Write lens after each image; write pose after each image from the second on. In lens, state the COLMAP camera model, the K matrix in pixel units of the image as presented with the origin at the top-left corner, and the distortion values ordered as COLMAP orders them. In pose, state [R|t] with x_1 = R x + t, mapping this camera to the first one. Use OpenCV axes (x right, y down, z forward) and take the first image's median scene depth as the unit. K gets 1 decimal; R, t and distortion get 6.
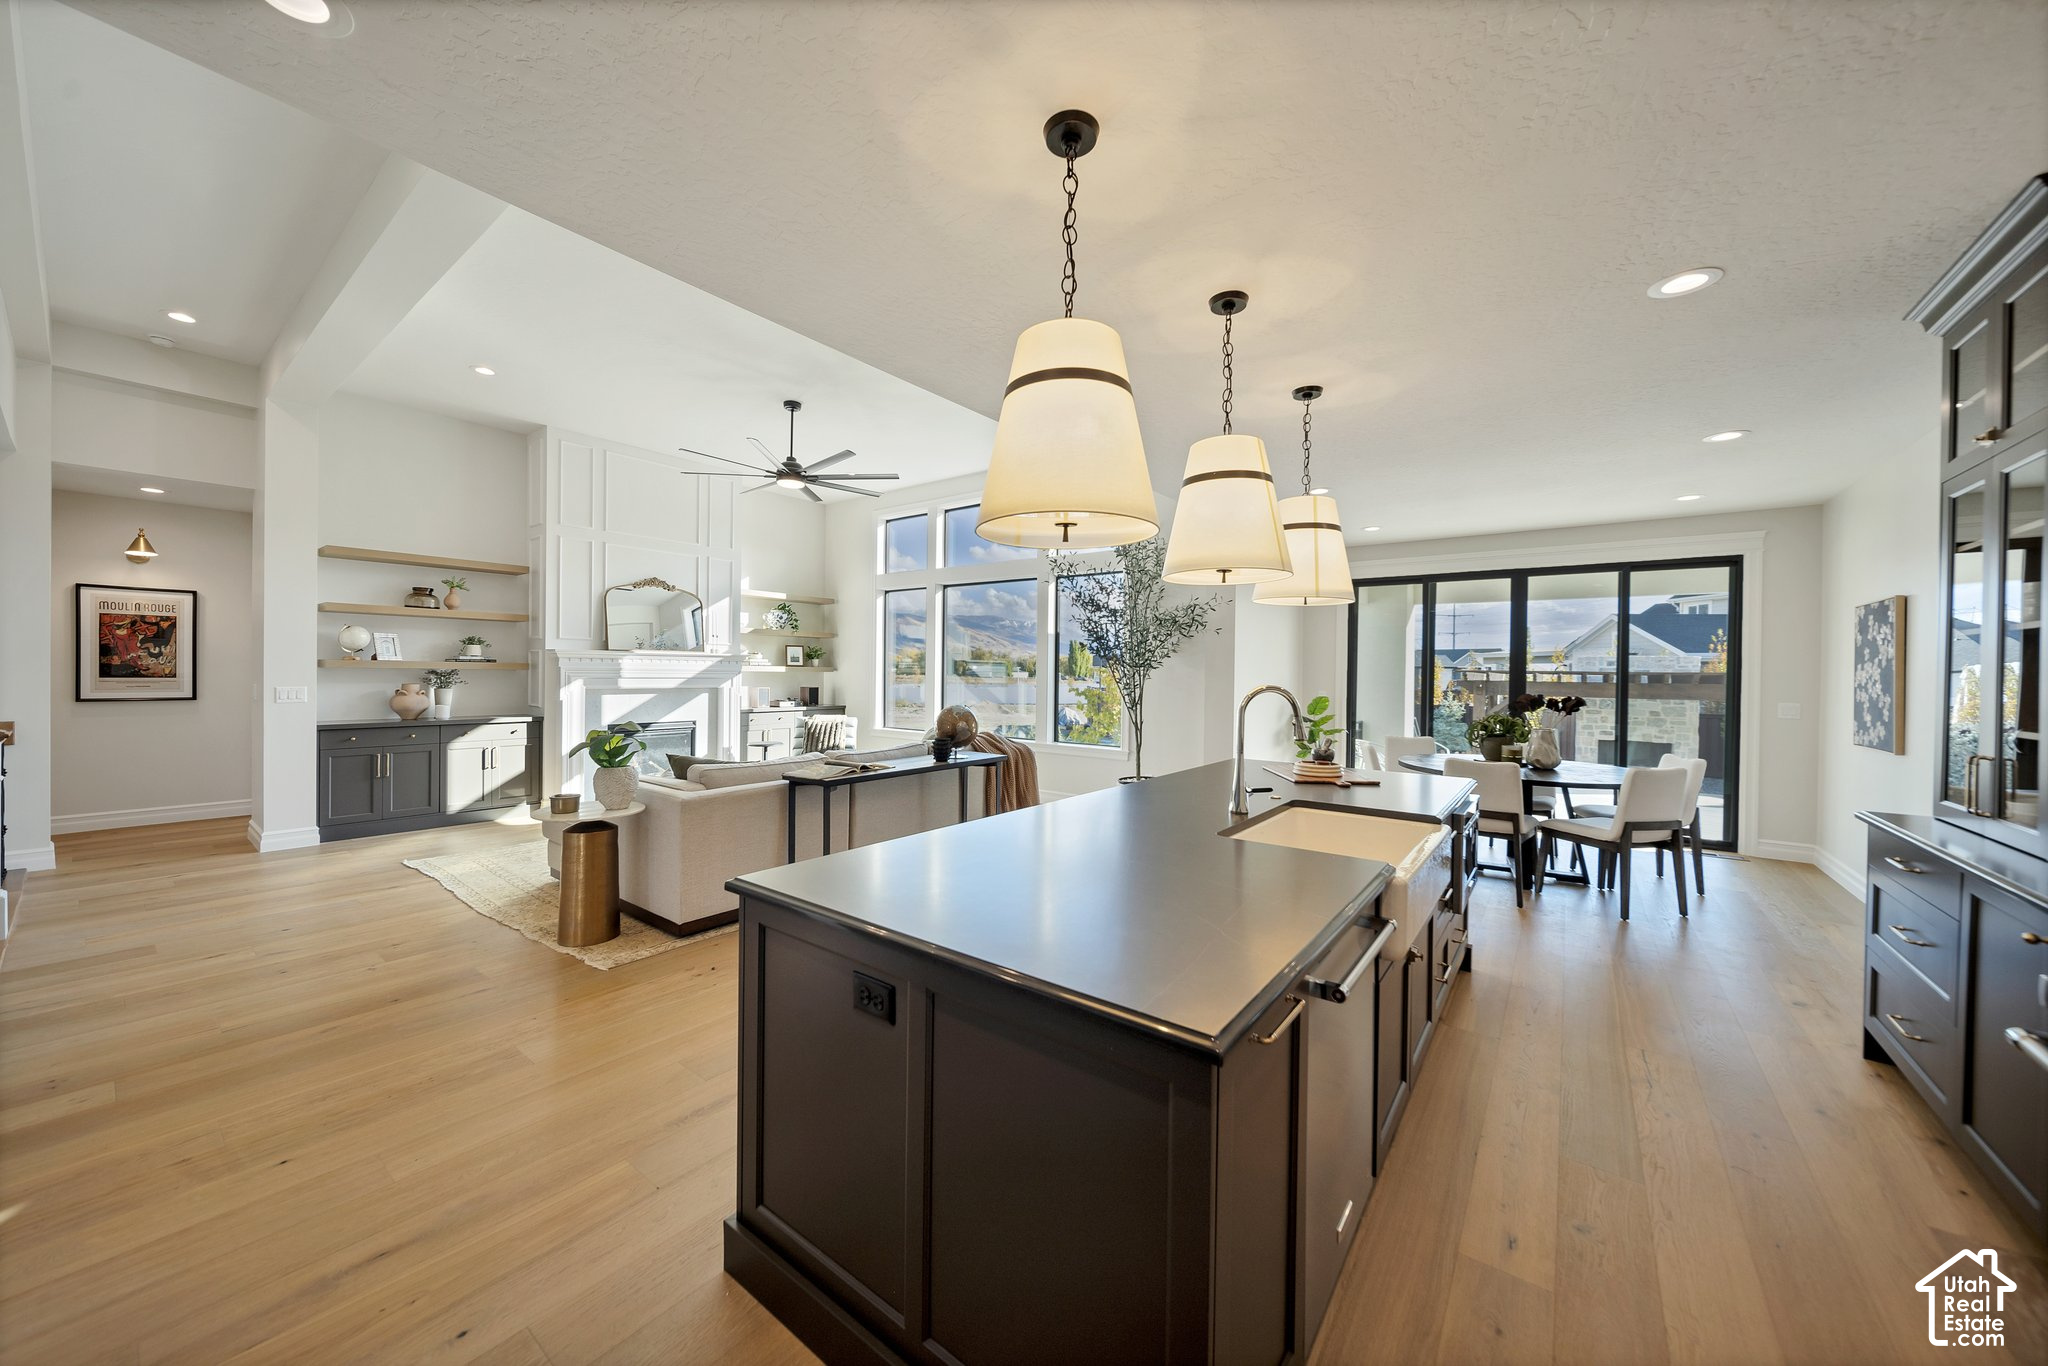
lens RADIAL K [[717.5, 0, 1019.5], [0, 717.5, 676.9], [0, 0, 1]] dist [0.000938, -0.001452]
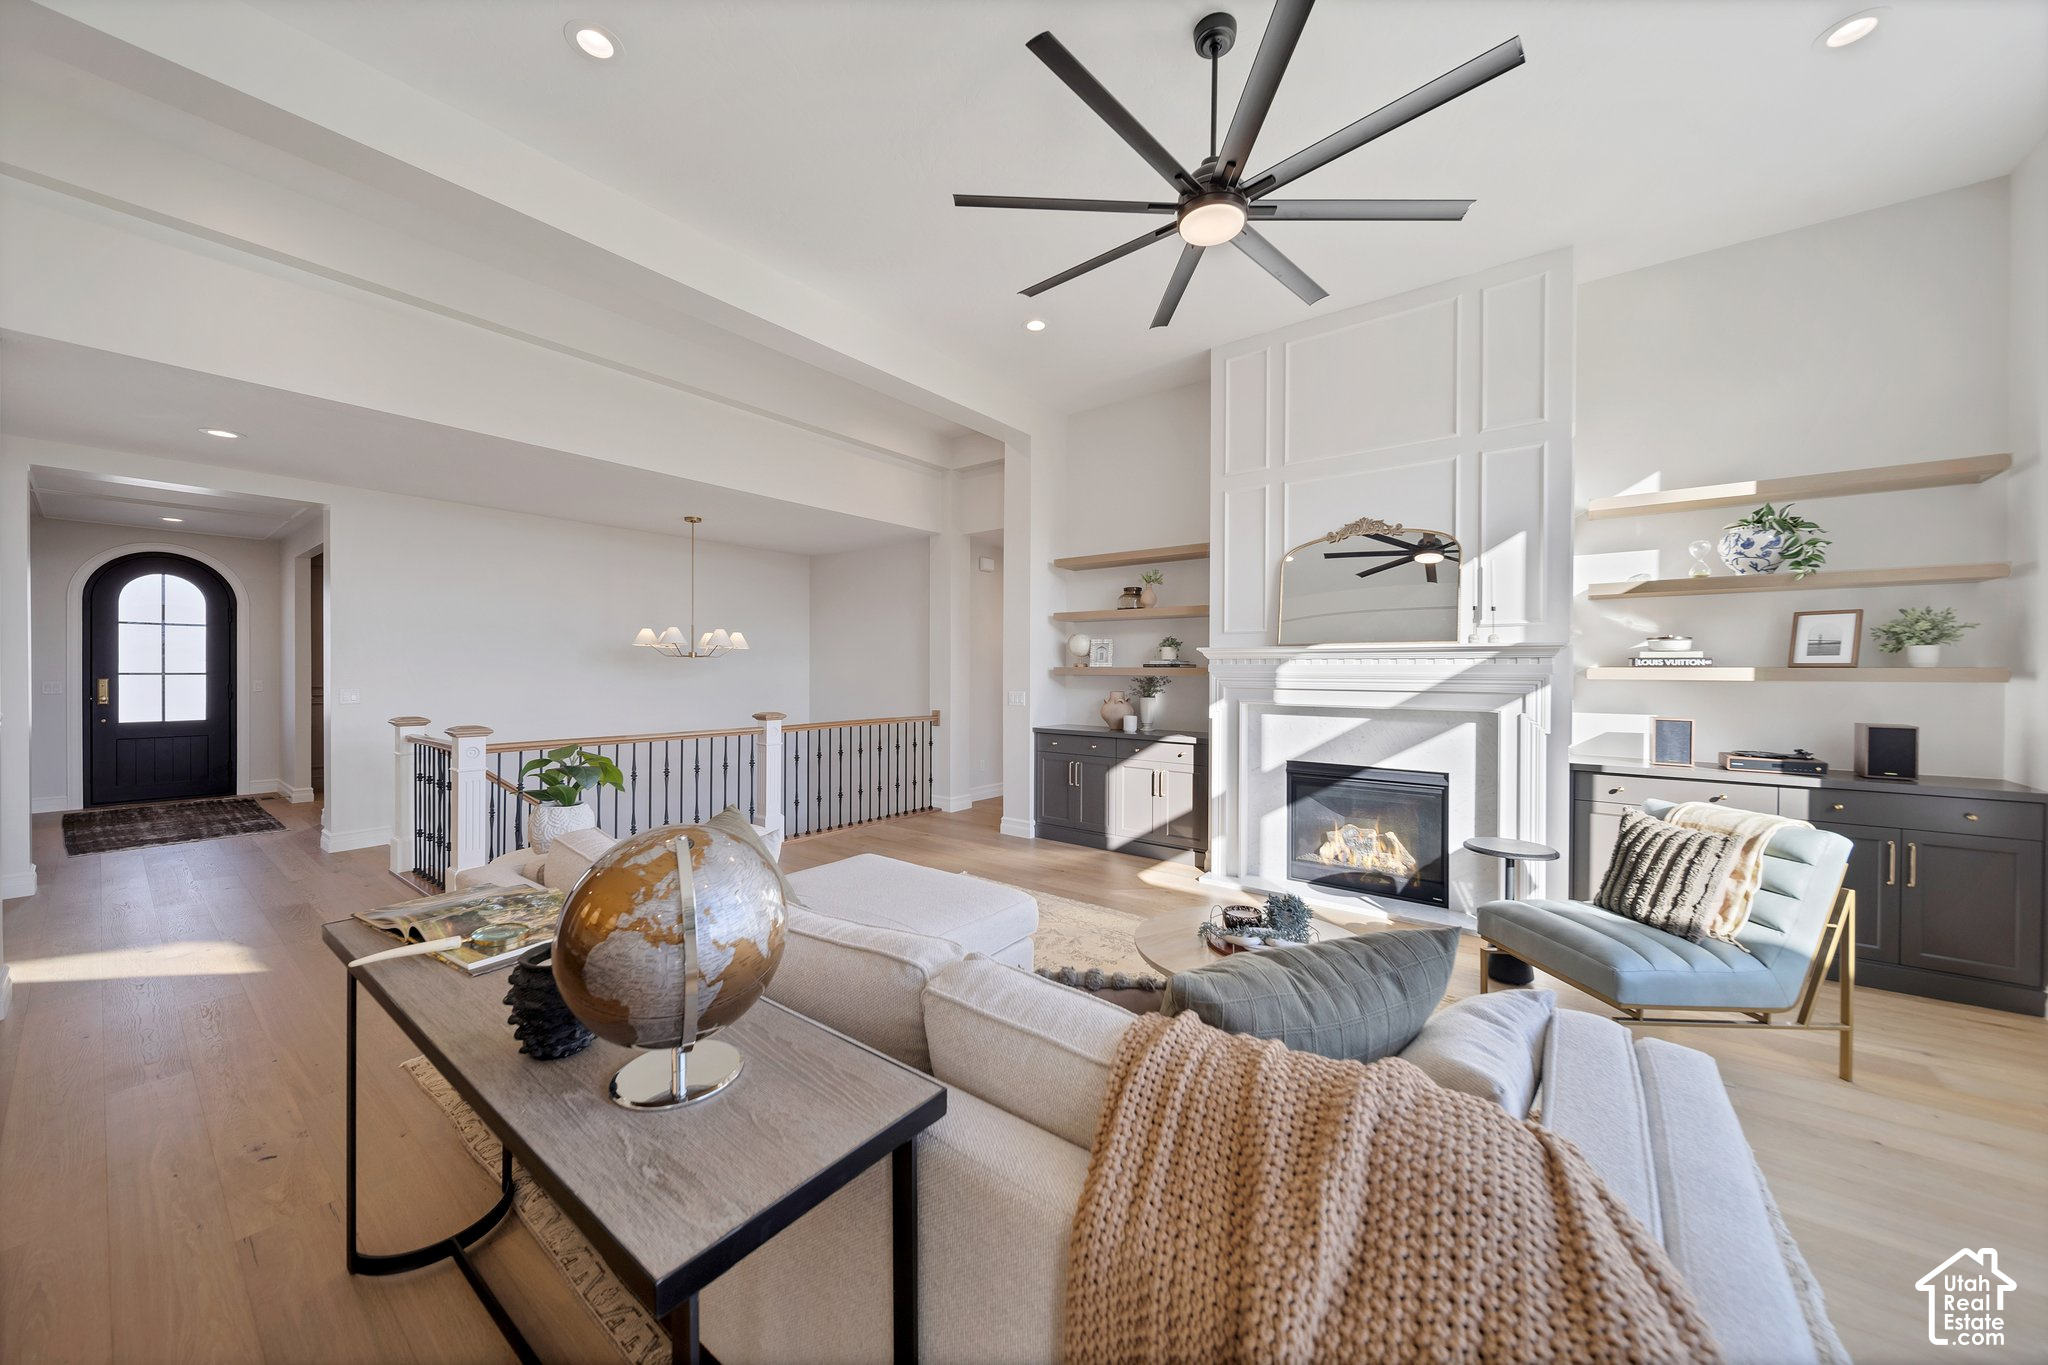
lens RADIAL K [[717.5, 0, 1015.4], [0, 717.5, 678.4], [0, 0, 1]] dist [0.000938, -0.001452]
pose [[-0.012936, -0.002016, -0.999914, 0.094492], [-0.013668, 0.999905, -0.001839, -0.003972], [0.999823, 0.013643, -0.012963, 0.903006]]
